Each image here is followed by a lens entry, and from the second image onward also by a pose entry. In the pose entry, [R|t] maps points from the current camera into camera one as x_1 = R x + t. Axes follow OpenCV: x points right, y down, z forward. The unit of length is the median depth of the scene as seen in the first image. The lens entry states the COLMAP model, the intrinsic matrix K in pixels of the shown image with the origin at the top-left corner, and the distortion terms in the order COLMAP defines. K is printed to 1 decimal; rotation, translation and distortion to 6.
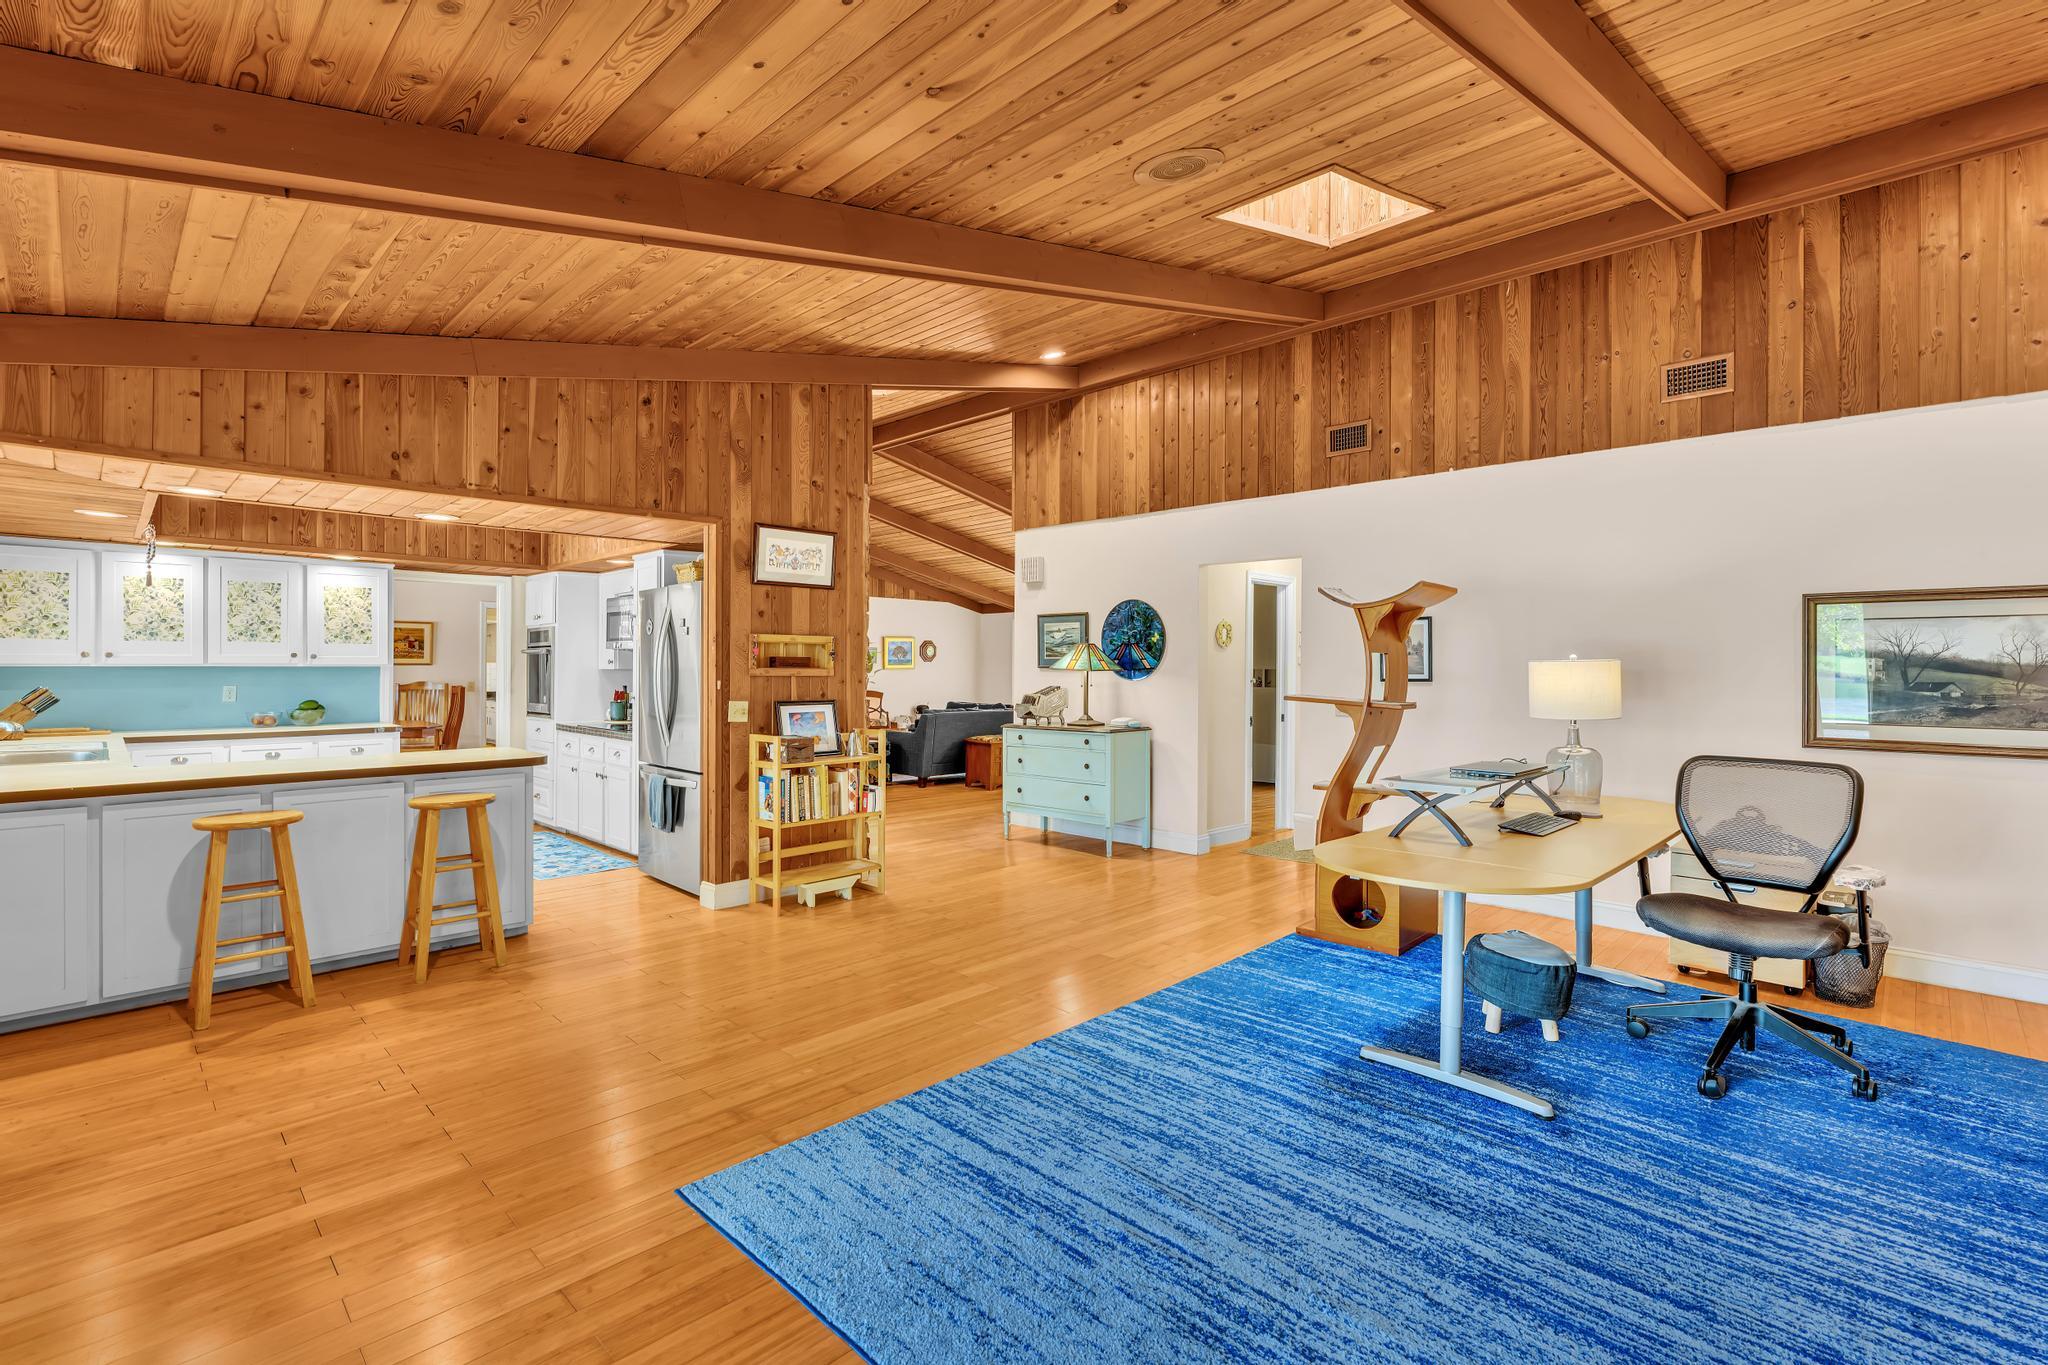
lens RADIAL K [[909.2, 0, 1015.5], [0, 909.2, 661.1], [0, 0, 1]] dist [-0.007272, 0.002687]
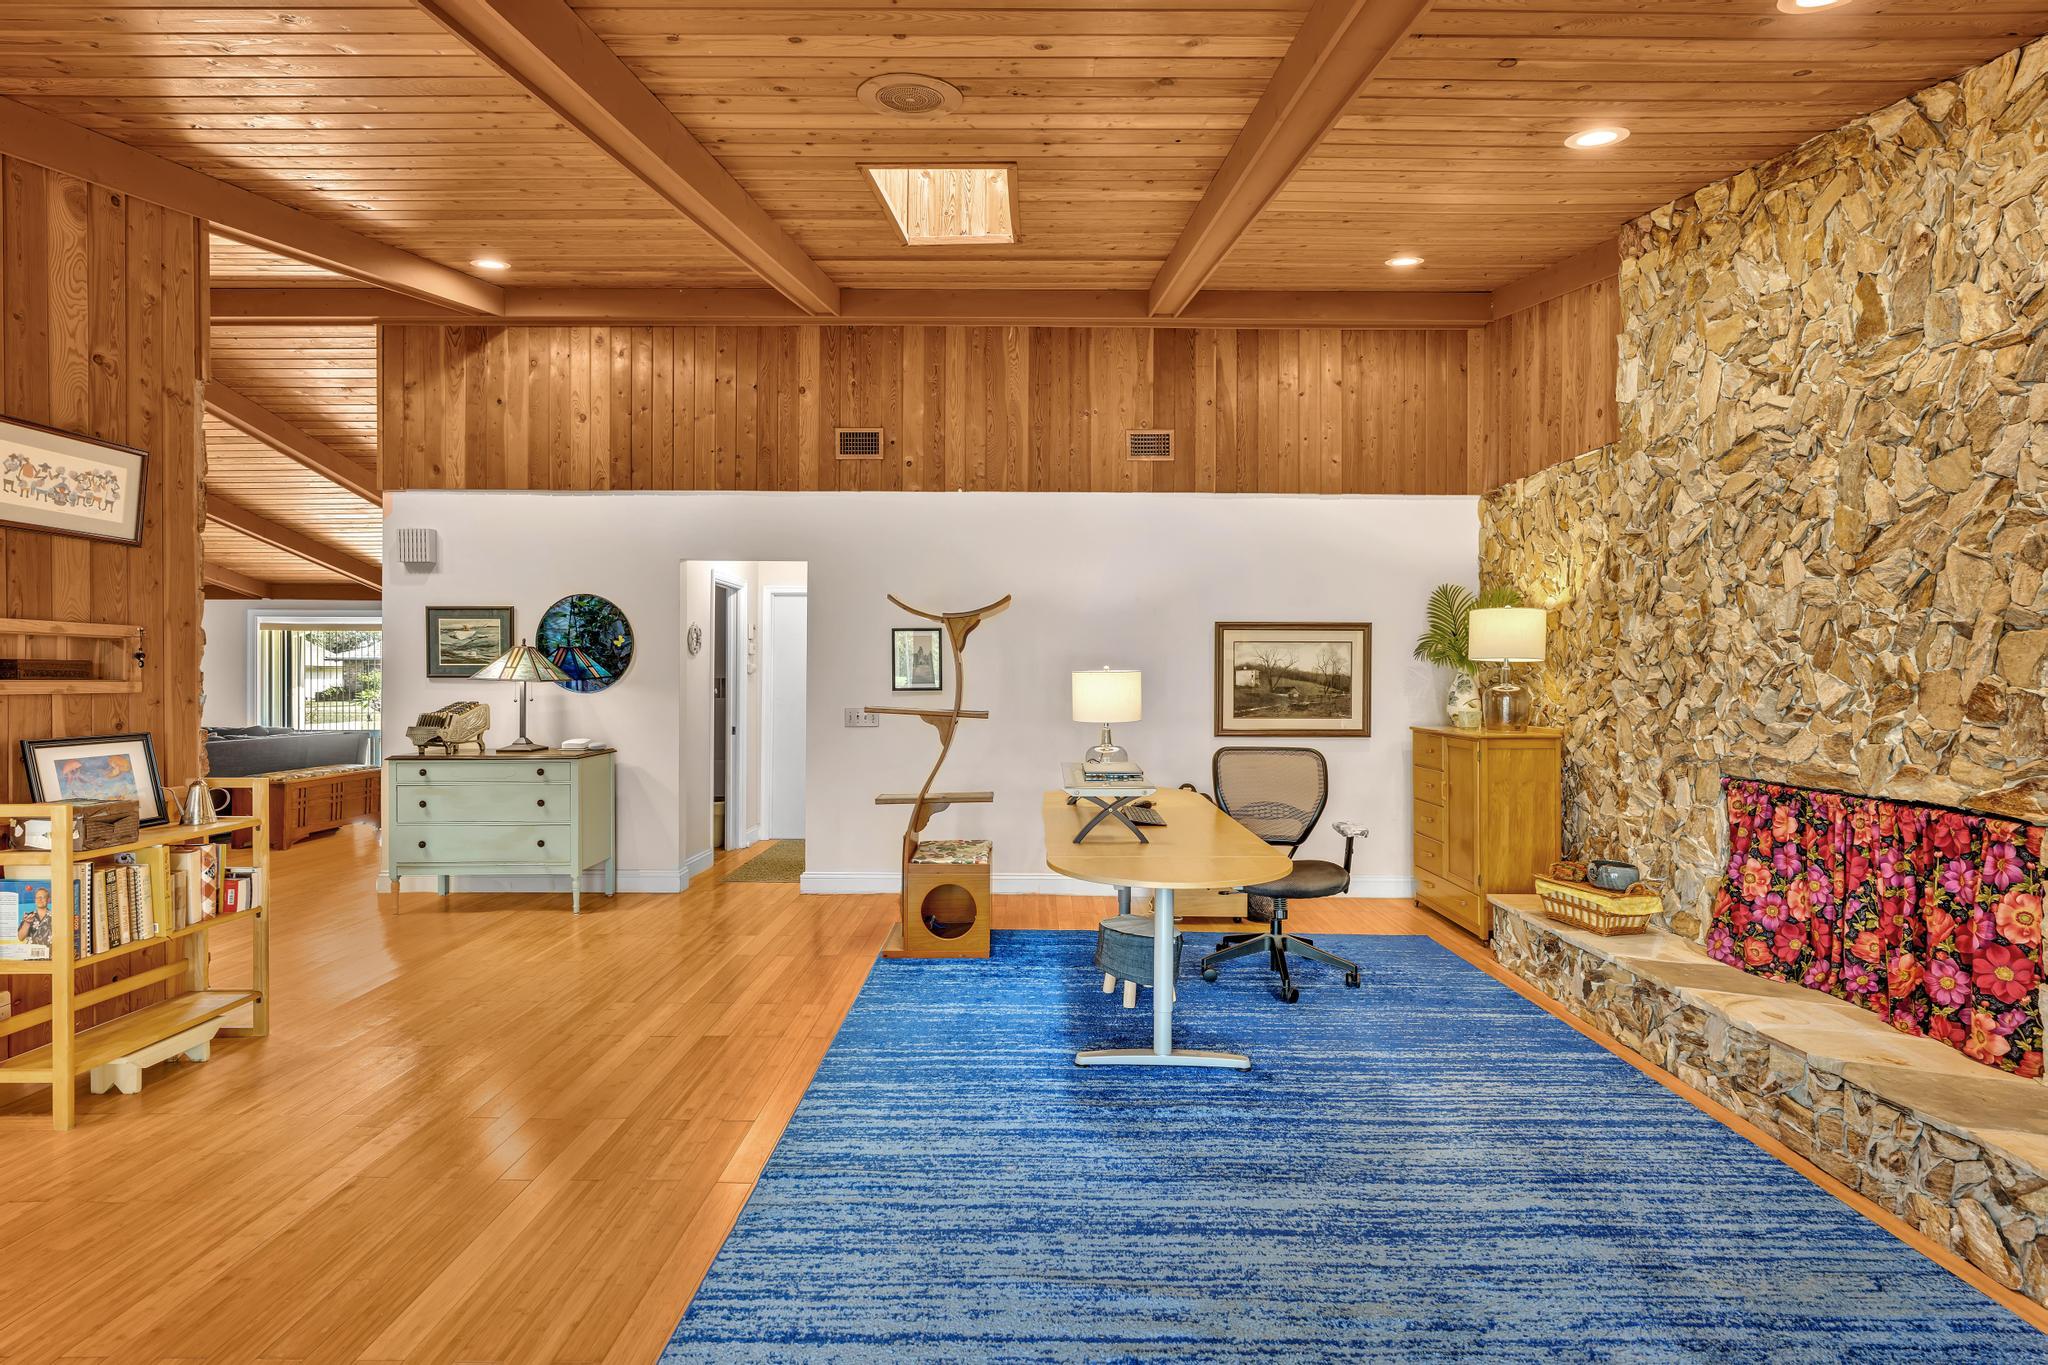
lens RADIAL K [[909.2, 0, 1020.0], [0, 909.2, 678.0], [0, 0, 1]] dist [-0.007272, 0.002687]
pose [[0.718320, -0.002645, 0.695708, -0.222608], [-0.004369, 0.999956, 0.008313, -0.000958], [-0.695700, -0.009011, 0.718276, 0.197908]]
